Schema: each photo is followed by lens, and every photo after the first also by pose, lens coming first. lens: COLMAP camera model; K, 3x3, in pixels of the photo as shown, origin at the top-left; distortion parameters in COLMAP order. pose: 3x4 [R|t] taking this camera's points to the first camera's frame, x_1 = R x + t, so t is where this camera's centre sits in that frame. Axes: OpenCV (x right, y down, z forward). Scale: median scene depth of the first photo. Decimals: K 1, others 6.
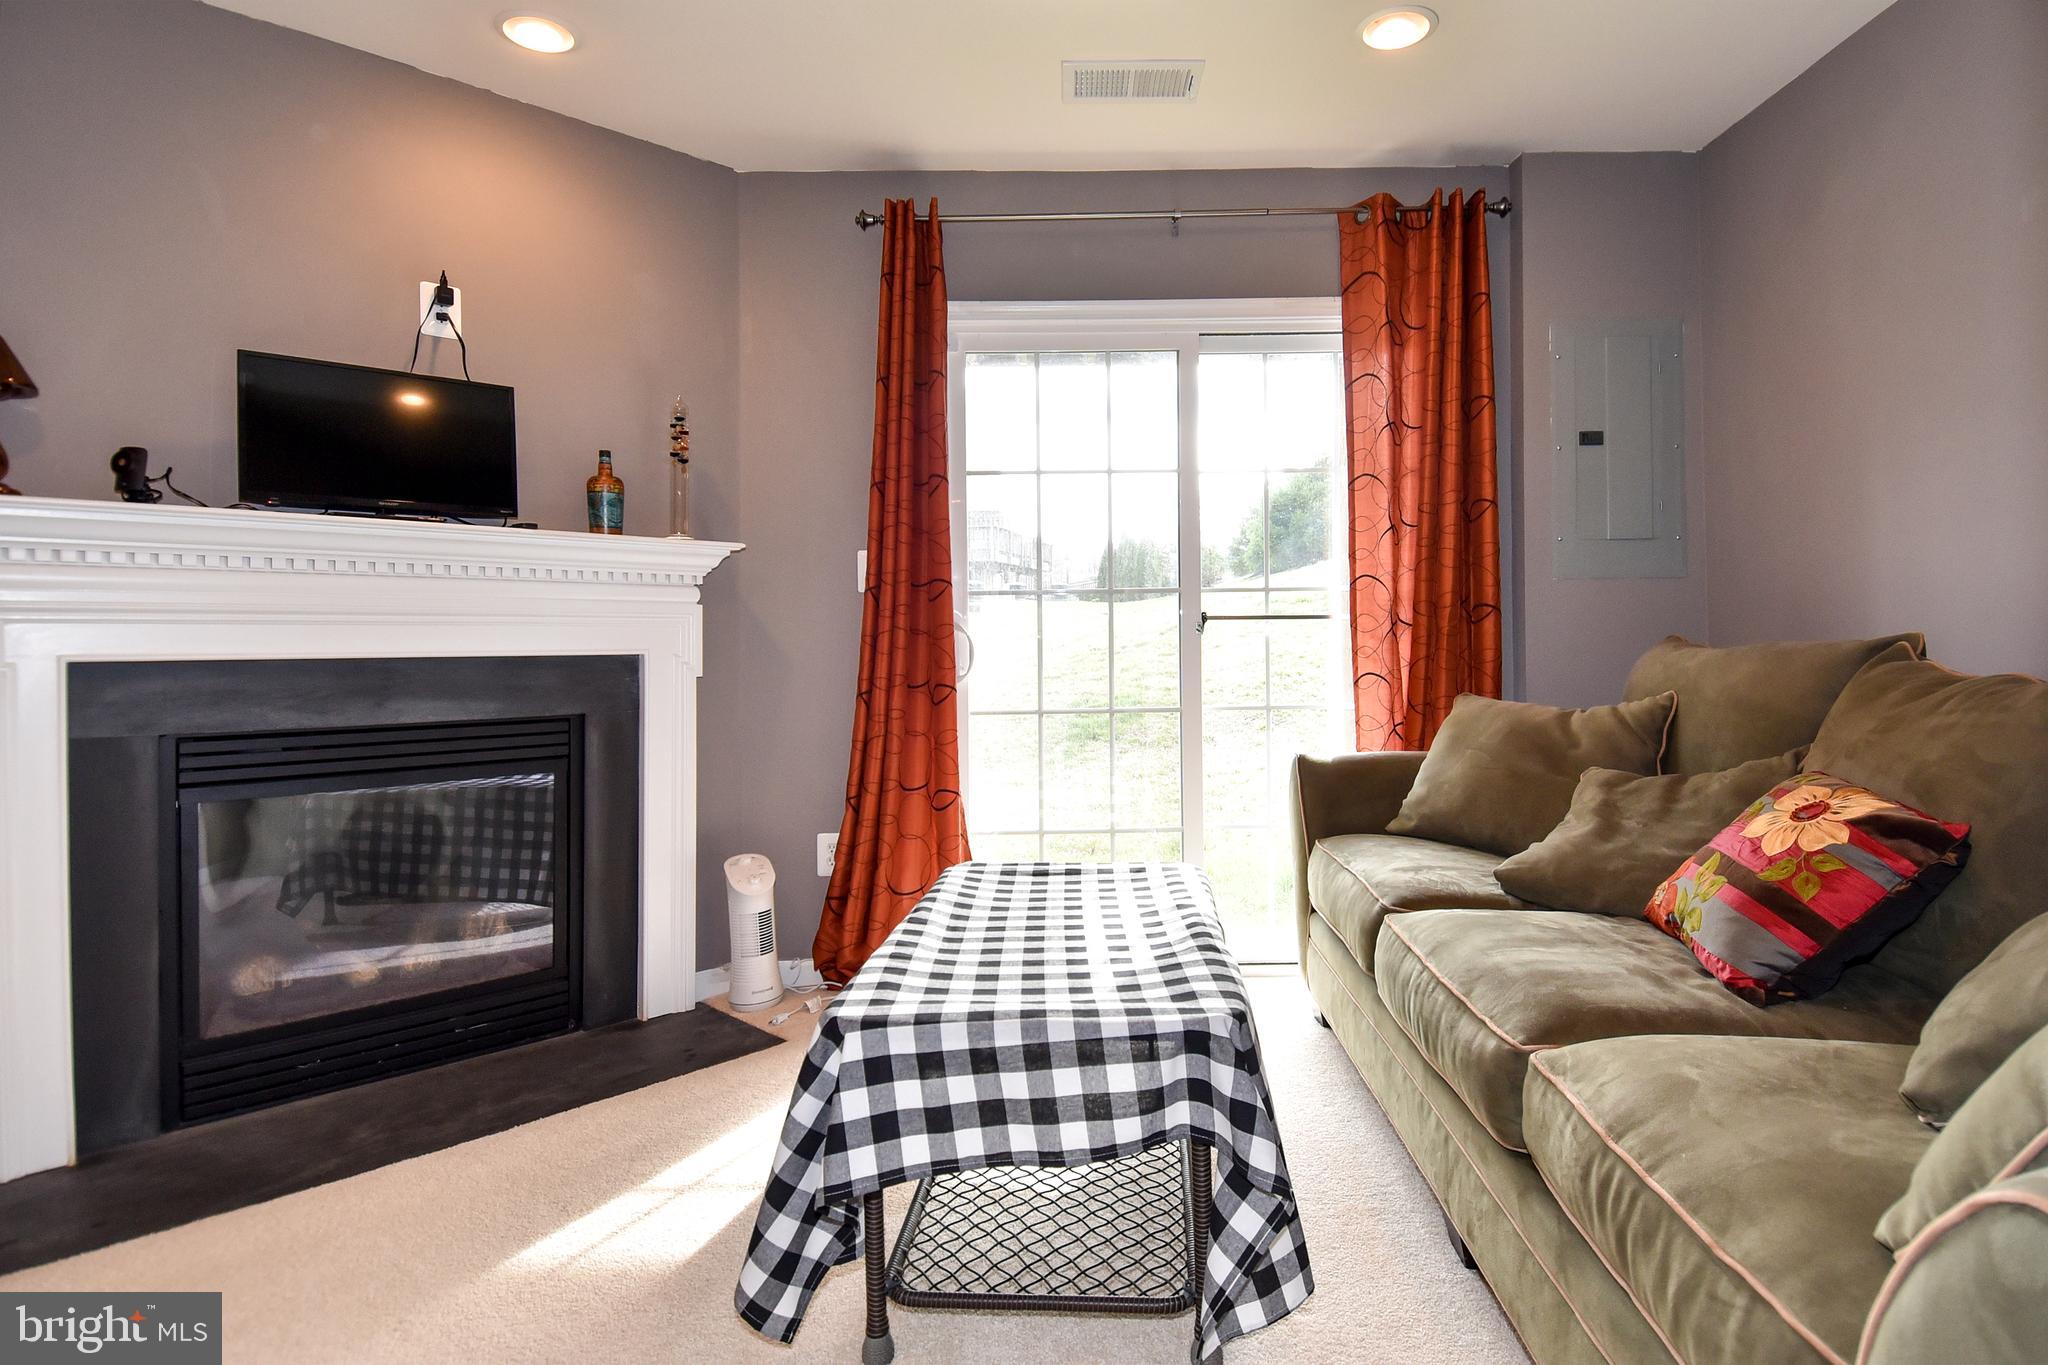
lens RADIAL K [[1058.6, 0, 1035.6], [0, 1058.6, 634.3], [0, 0, 1]] dist [0.049985, -0.054350]
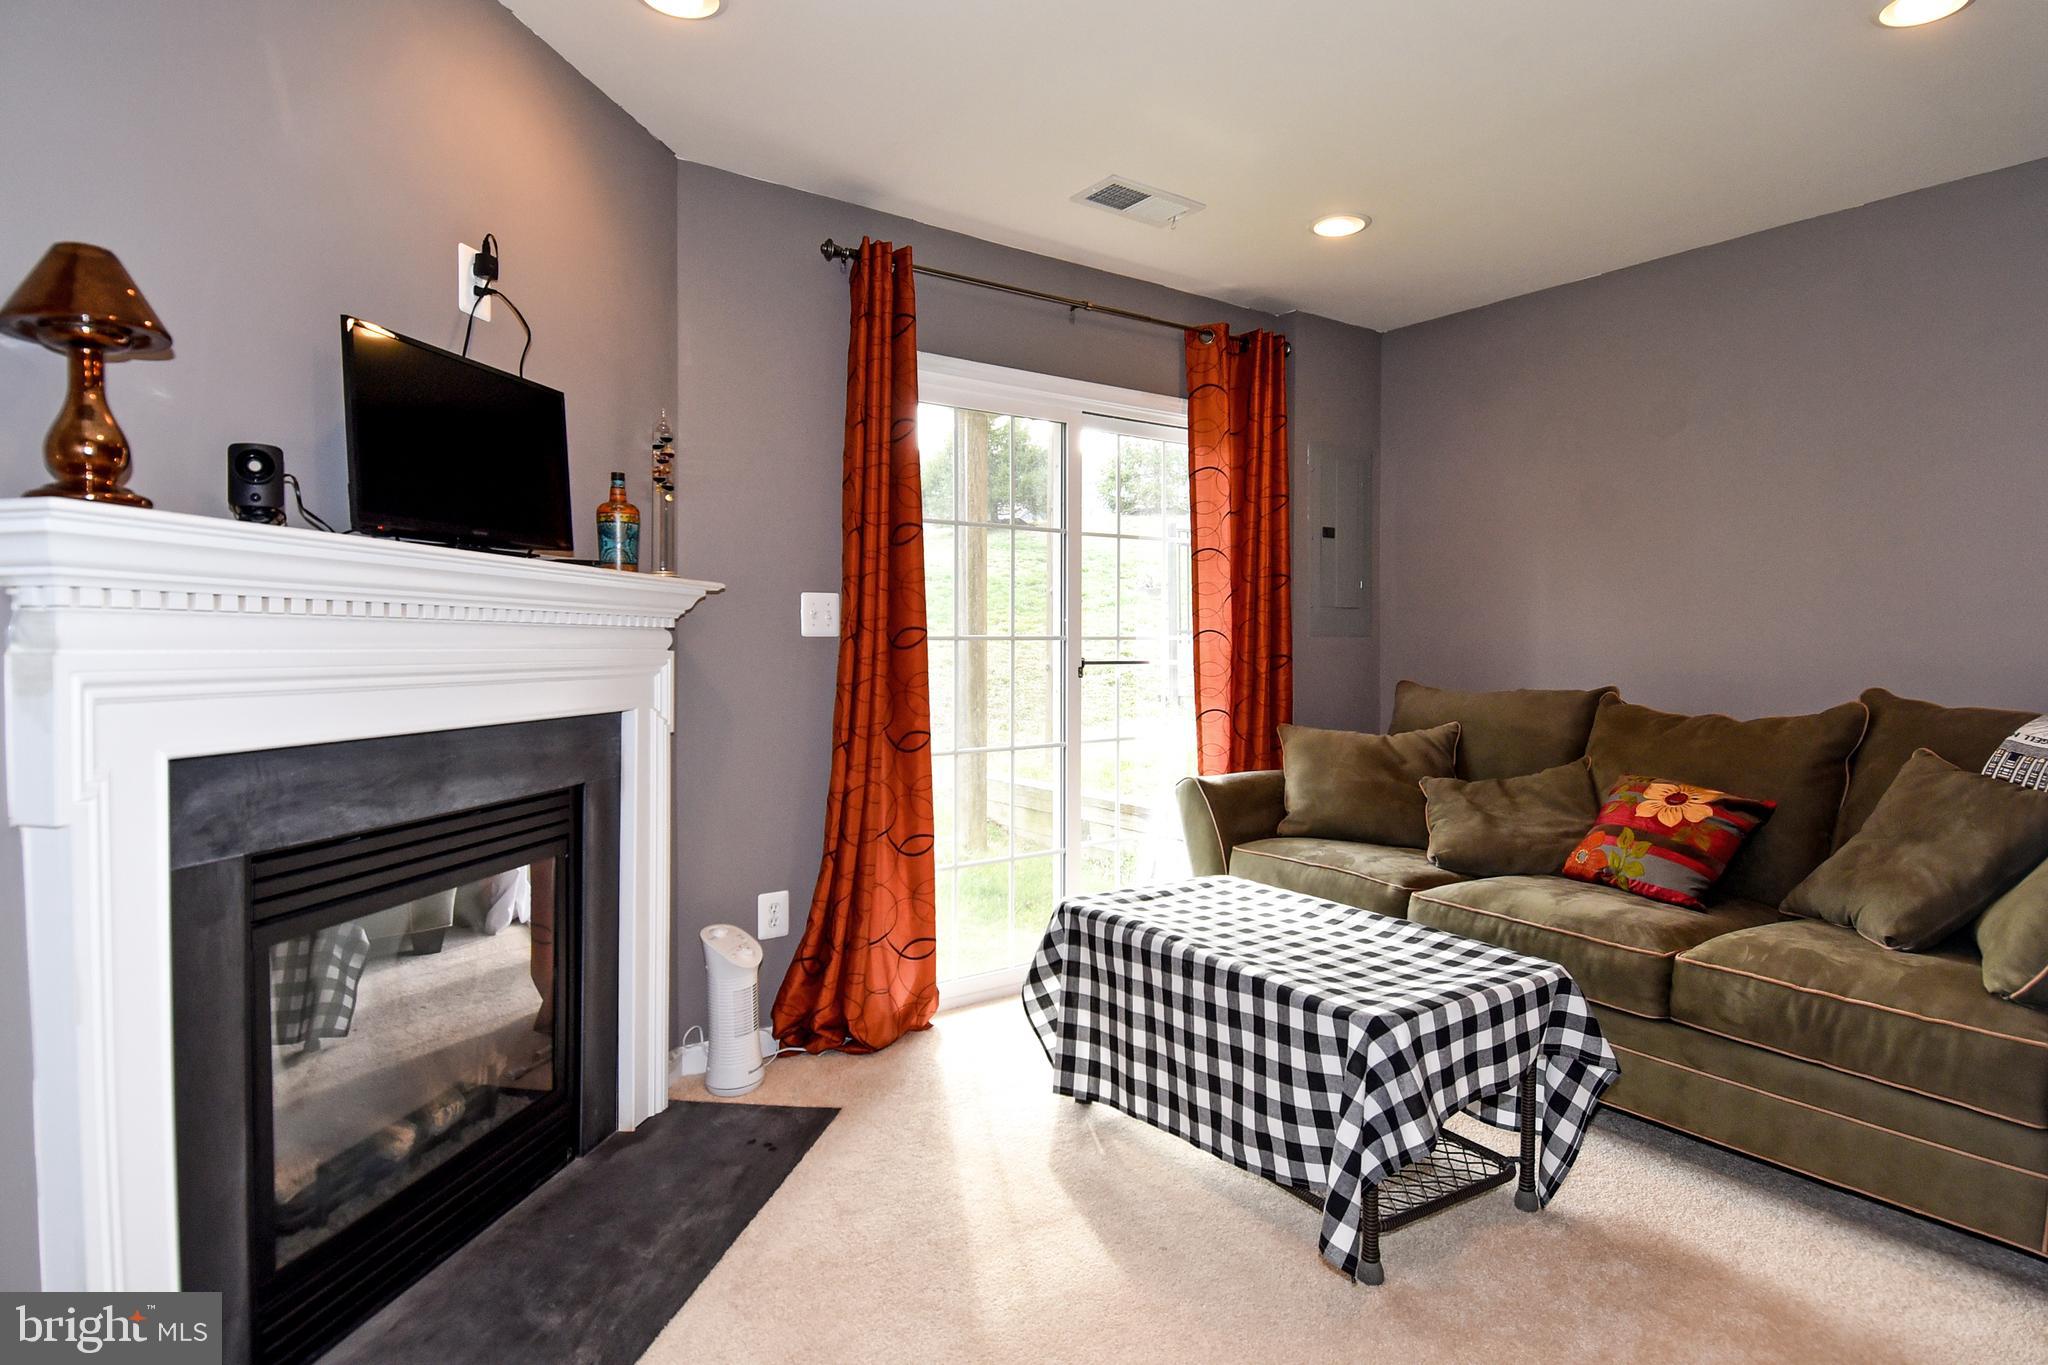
lens RADIAL K [[1073.2, 0, 1044.0], [0, 1073.2, 665.5], [0, 0, 1]] dist [0.052688, -0.053294]
pose [[0.817947, -0.000396, 0.575294, -0.590468], [-0.011150, 0.999801, 0.016541, -0.034542], [-0.575186, -0.019945, 0.817779, 0.090229]]
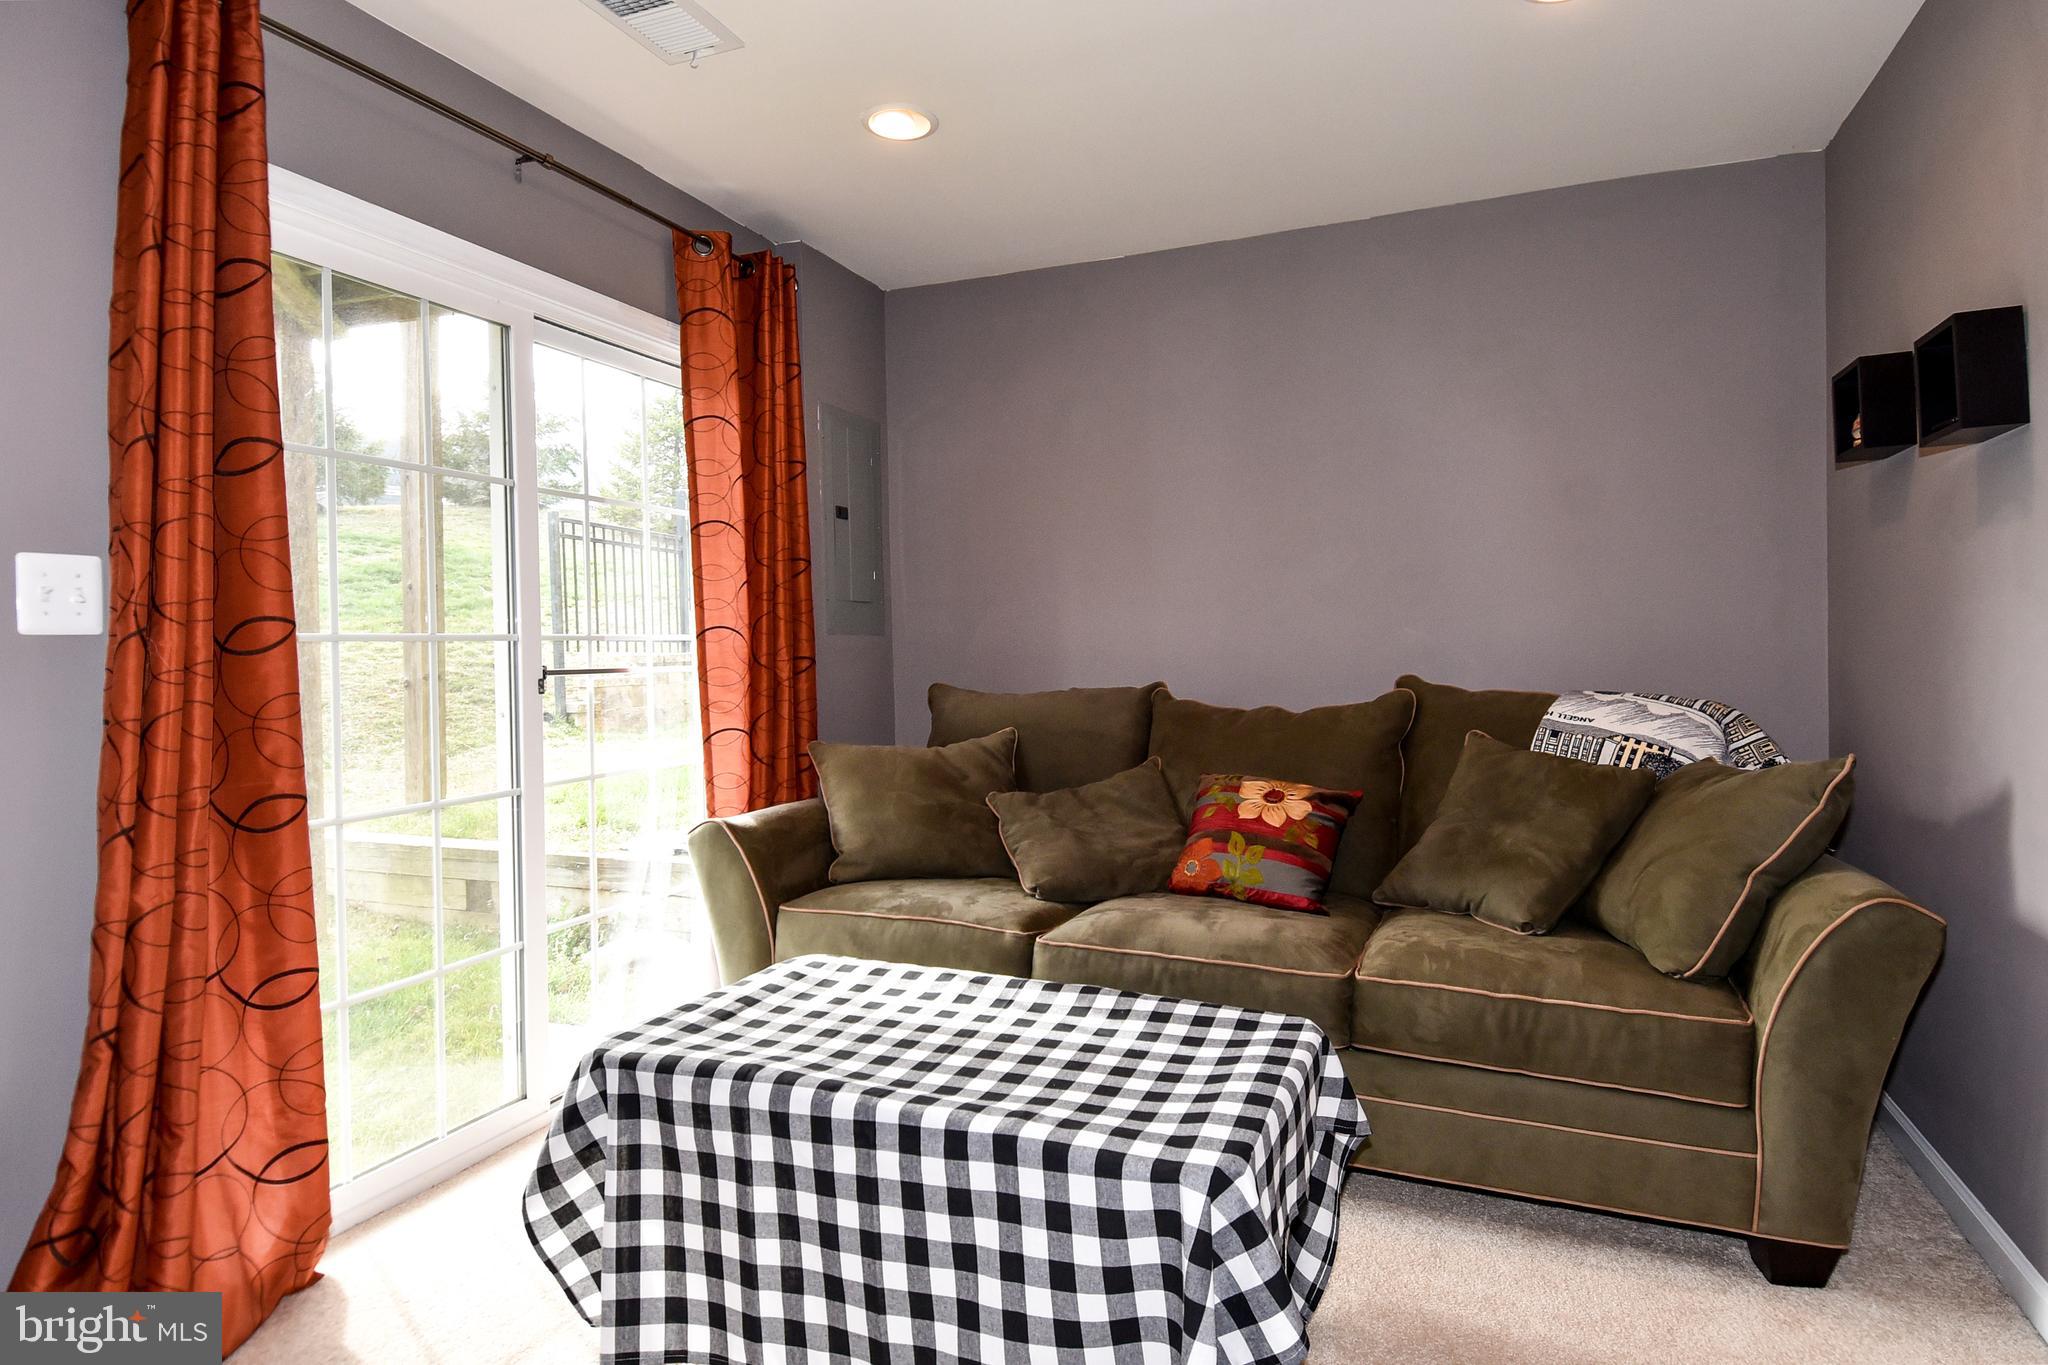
lens RADIAL K [[1073.2, 0, 1044.0], [0, 1073.2, 665.5], [0, 0, 1]] dist [0.052688, -0.053294]
pose [[0.378862, -0.010269, 0.925396, -0.497273], [0.008798, 0.999933, 0.007494, -0.026388], [-0.925411, 0.005302, 0.378927, 0.377041]]
